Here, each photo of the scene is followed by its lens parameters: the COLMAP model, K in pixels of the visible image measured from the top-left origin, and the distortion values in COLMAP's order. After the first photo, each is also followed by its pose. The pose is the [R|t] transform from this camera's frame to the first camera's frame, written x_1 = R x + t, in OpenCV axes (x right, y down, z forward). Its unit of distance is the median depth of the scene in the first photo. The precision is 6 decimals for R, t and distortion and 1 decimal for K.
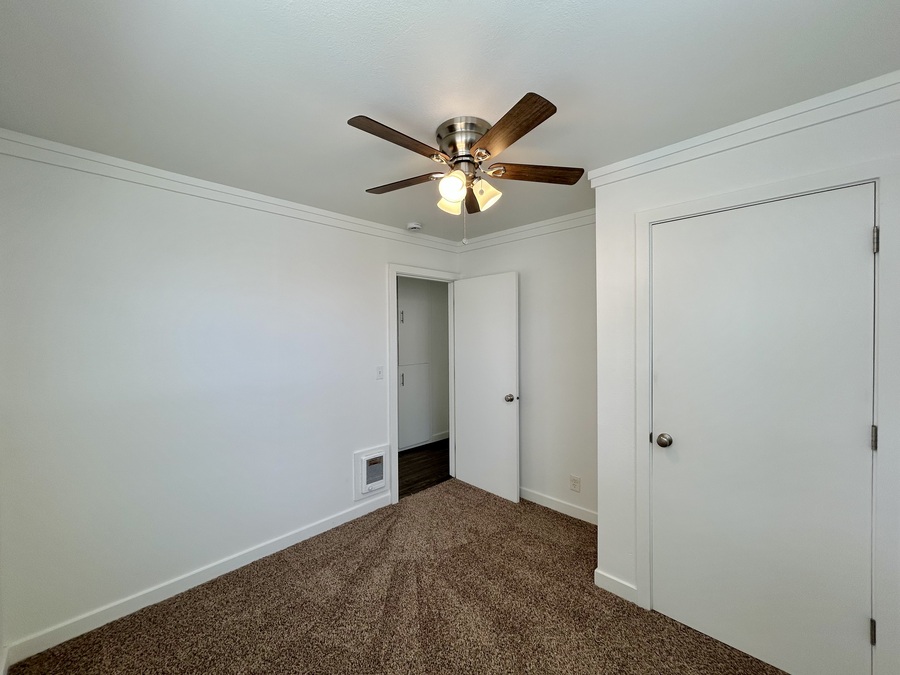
lens RADIAL K [[360.0, 0, 451.2], [0, 360.0, 337.8], [0, 0, 1]] dist [-0.000834, -0.000177]
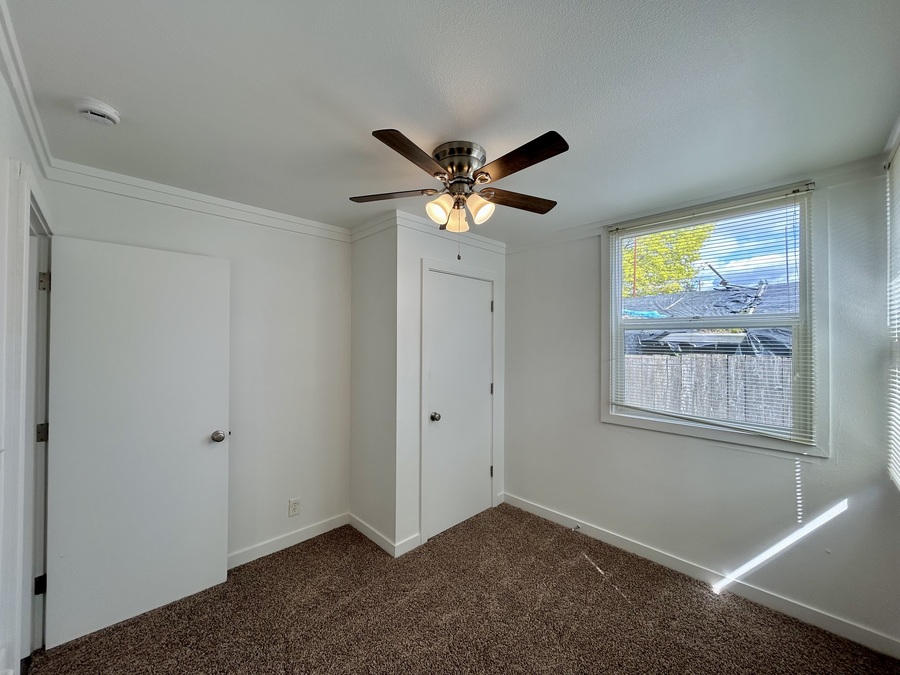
lens RADIAL K [[360.0, 0, 451.2], [0, 360.0, 337.8], [0, 0, 1]] dist [-0.000834, -0.000177]
pose [[0.027140, 0.028961, 0.999212, -0.564284], [0.013096, 0.999484, -0.029324, 0.002719], [-0.999546, 0.013882, 0.026746, 0.555572]]
